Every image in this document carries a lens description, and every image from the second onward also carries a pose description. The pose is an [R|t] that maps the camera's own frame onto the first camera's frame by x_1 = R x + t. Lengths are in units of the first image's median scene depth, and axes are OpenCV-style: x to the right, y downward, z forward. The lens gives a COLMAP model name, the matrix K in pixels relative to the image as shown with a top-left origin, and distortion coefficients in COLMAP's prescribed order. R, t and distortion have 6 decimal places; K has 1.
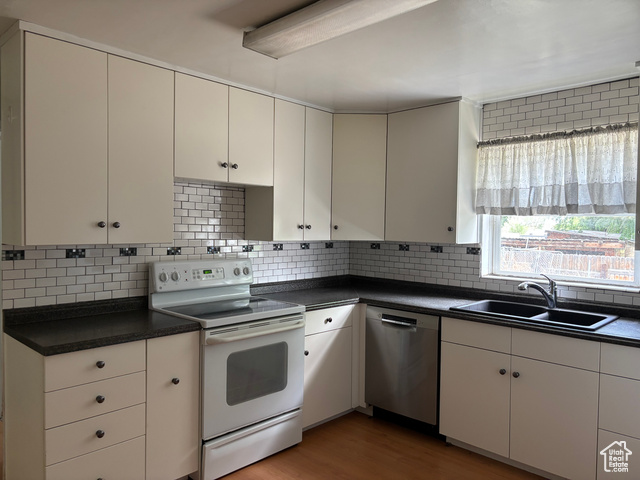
lens RADIAL K [[487.6, 0, 318.6], [0, 487.6, 239.5], [0, 0, 1]] dist [0.058061, -0.063235]
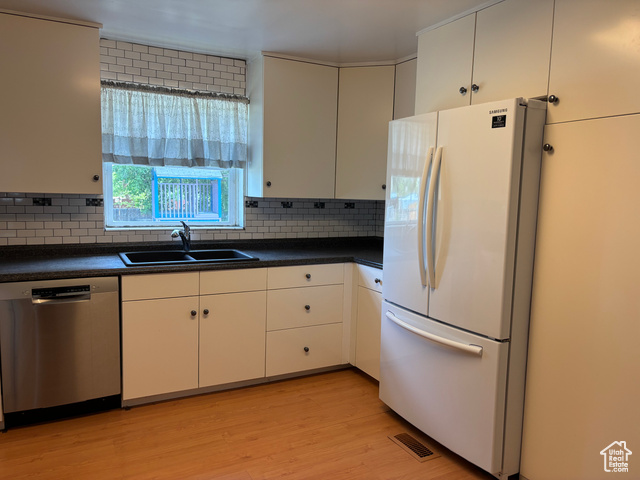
lens RADIAL K [[487.6, 0, 319.0], [0, 487.6, 238.0], [0, 0, 1]] dist [0.058061, -0.063235]
pose [[0.311155, -0.106933, 0.944324, -0.484411], [0.002456, 0.993737, 0.111719, -0.013343], [-0.950356, -0.032443, 0.309469, 0.371145]]
